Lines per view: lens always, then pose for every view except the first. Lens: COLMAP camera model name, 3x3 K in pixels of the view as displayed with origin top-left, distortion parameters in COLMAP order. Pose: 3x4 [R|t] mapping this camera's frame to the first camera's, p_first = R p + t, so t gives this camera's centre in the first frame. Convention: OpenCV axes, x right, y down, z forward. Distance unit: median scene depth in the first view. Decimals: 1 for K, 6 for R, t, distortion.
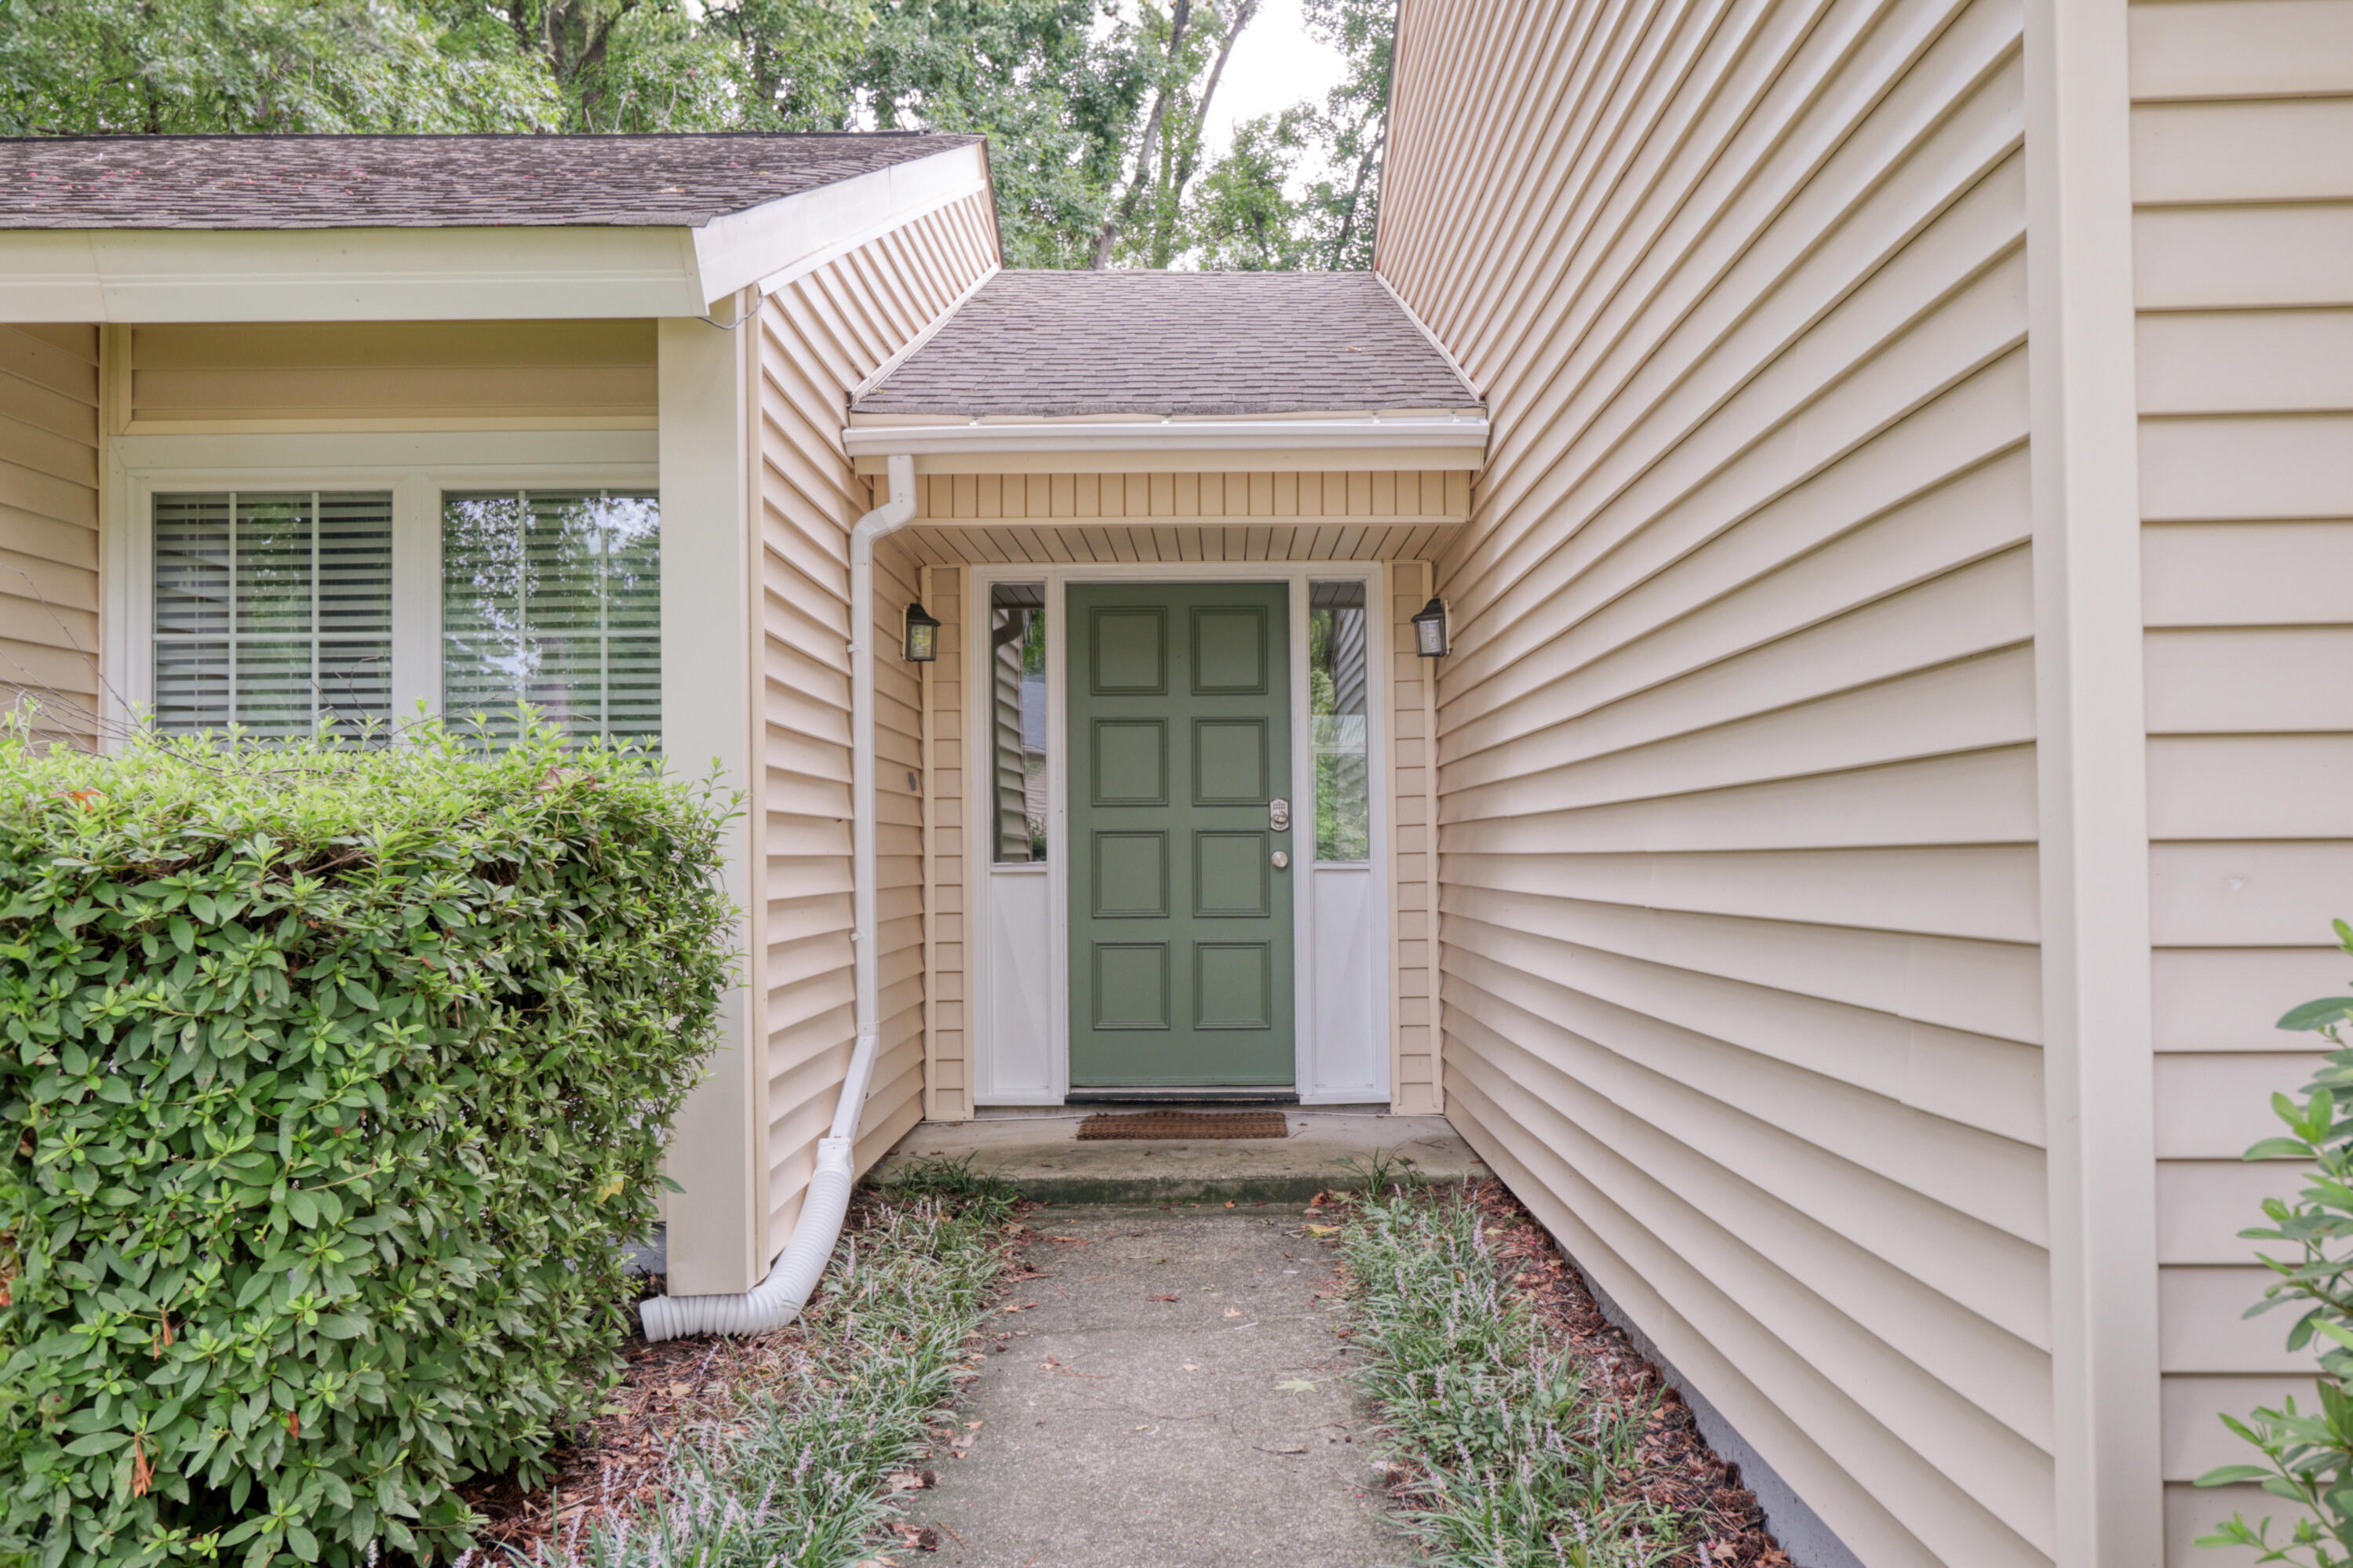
lens RADIAL K [[1926.2, 0, 1176.5], [0, 1926.2, 784.0], [0, 0, 1]] dist [-0.002328, -0.000744]
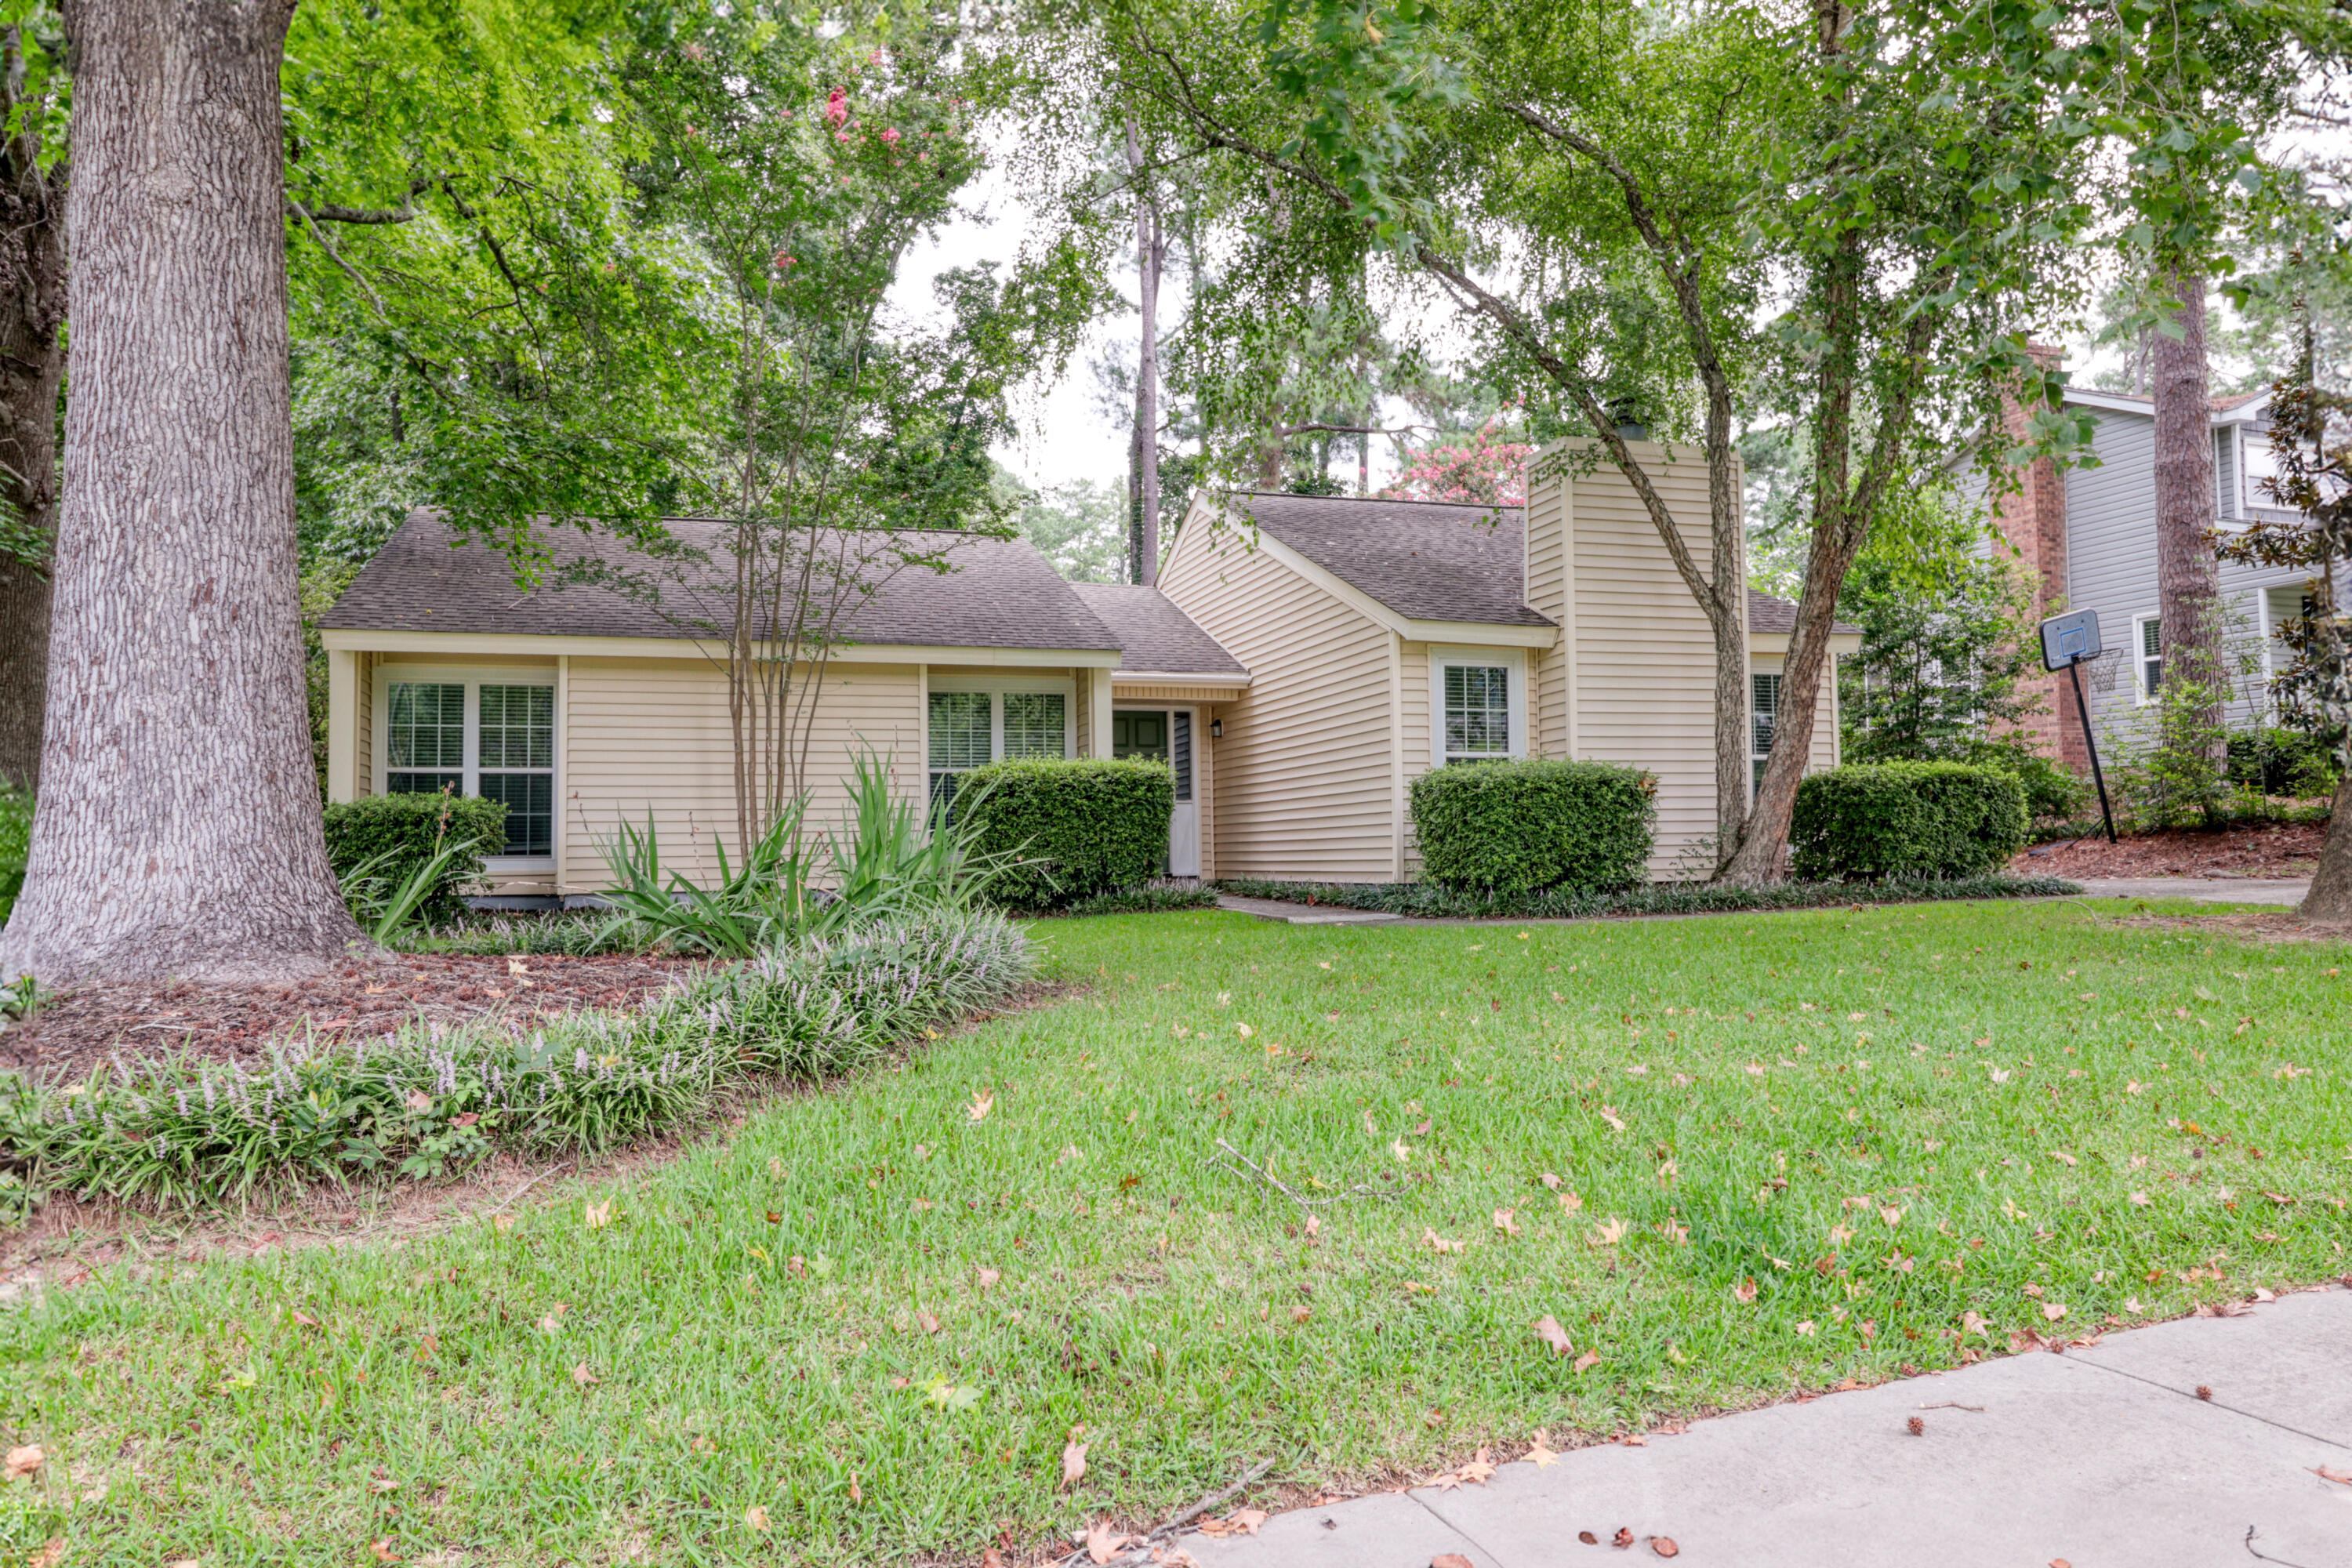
lens RADIAL K [[1640.7, 0, 1176.0], [0, 1640.7, 784.0], [0, 0, 1]] dist [-0.000116, -0.000039]
pose [[0.955576, 0.004145, 0.294715, -0.714685], [-0.000300, 0.999914, -0.013091, 0.048283], [-0.294744, 0.012421, 0.955495, -1.562493]]
